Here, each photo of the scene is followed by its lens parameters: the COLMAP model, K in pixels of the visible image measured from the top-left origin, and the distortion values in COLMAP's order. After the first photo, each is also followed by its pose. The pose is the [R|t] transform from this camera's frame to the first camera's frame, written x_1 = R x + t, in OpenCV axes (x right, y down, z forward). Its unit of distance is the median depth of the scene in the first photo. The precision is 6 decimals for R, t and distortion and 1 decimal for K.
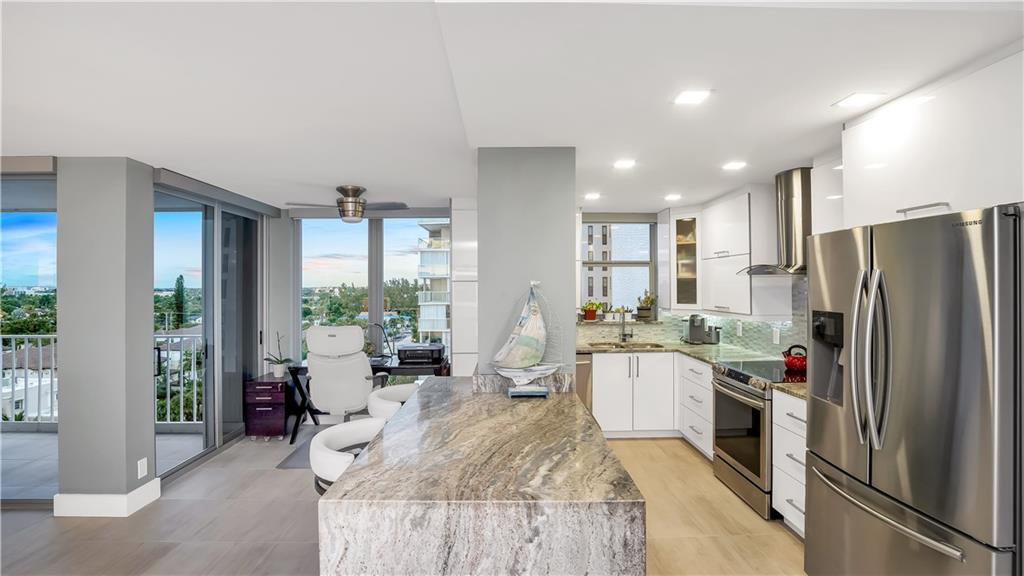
lens RADIAL K [[458.7, 0, 508.7], [0, 458.7, 284.1], [0, 0, 1]] dist [-0.034452, 0.007803]
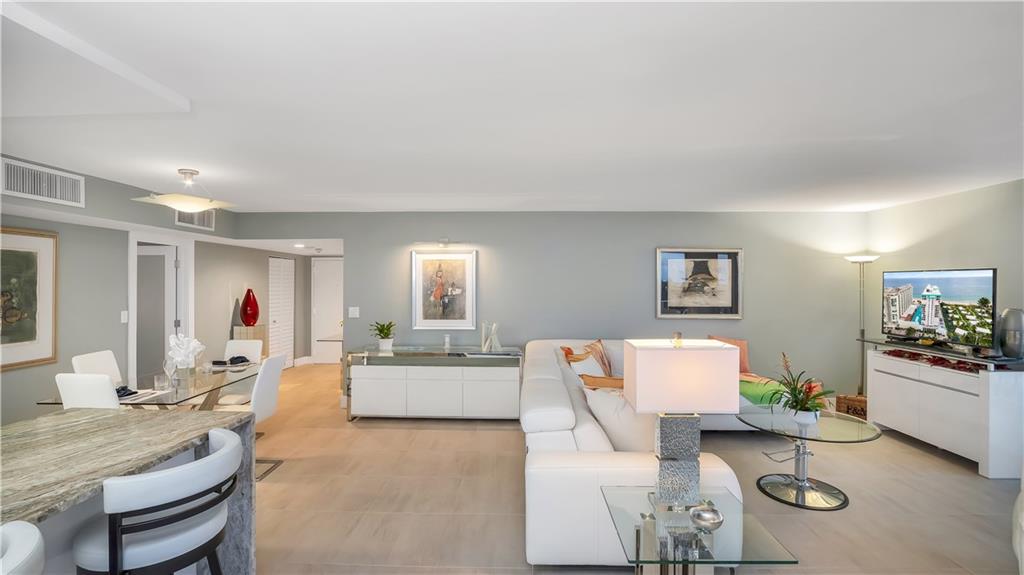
lens RADIAL K [[458.7, 0, 508.7], [0, 458.7, 283.6], [0, 0, 1]] dist [-0.034452, 0.007803]
pose [[-0.999035, 0.002935, 0.043825, -0.407448], [0.002541, 0.999956, -0.009043, 0.008171], [-0.043849, -0.008923, -0.998998, 0.750949]]
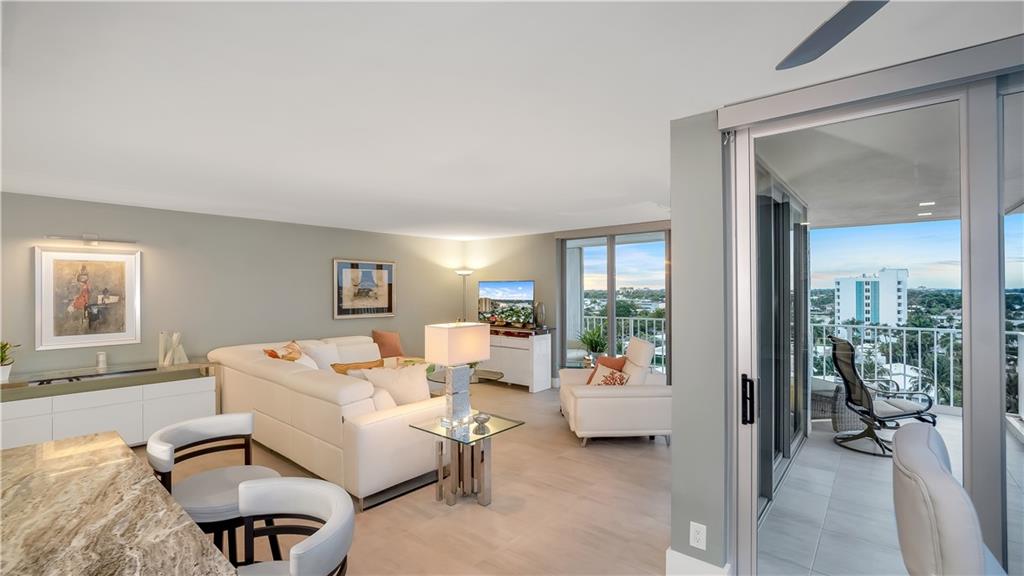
lens RADIAL K [[458.1, 0, 514.1], [0, 458.1, 288.6], [0, 0, 1]] dist [-0.022081, 0.000309]
pose [[-0.652157, 0.004380, -0.758071, -0.045682], [0.010457, 0.999940, -0.003219, 0.006292], [0.758011, -0.010026, -0.652164, 0.864323]]
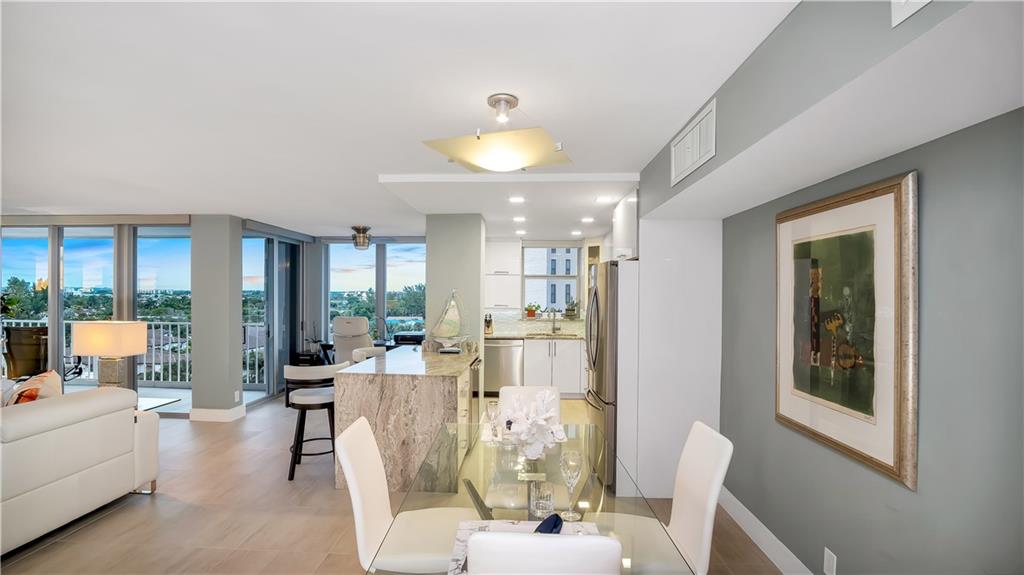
lens RADIAL K [[461.6, 0, 509.1], [0, 461.6, 298.1], [0, 0, 1]] dist [-0.034716, 0.000331]
pose [[0.998383, 0.012520, -0.055454, 0.212673], [-0.011578, 0.999784, 0.017268, -0.003795], [0.055658, -0.016598, 0.998312, -0.461018]]
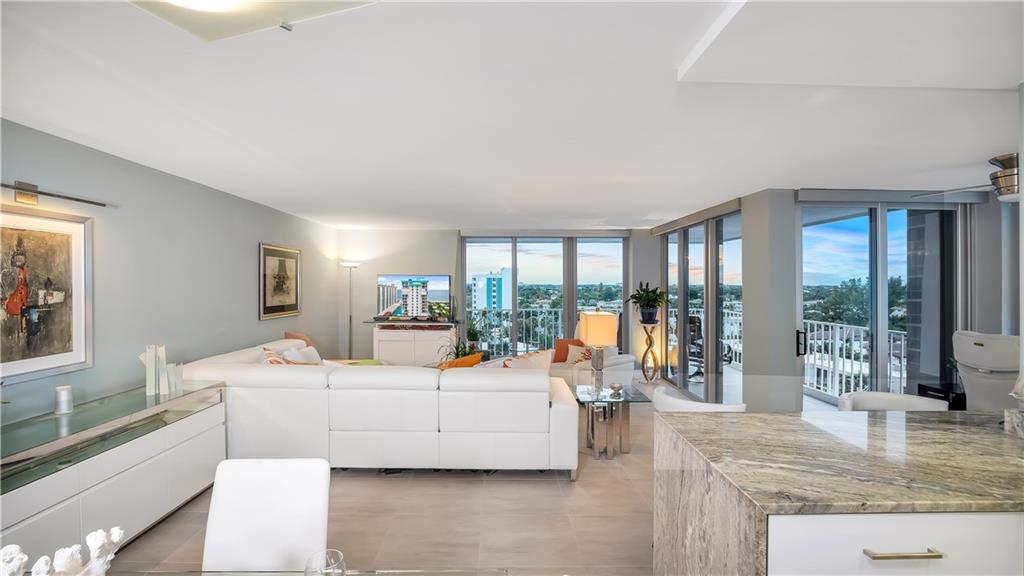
lens RADIAL K [[466.9, 0, 508.4], [0, 466.9, 289.6], [0, 0, 1]] dist [-0.029085, 0.000267]
pose [[0.000875, 0.016419, -0.999865, 0.368697], [0.002211, 0.999863, 0.016421, -0.000619], [0.999997, -0.002225, 0.000838, 0.133679]]
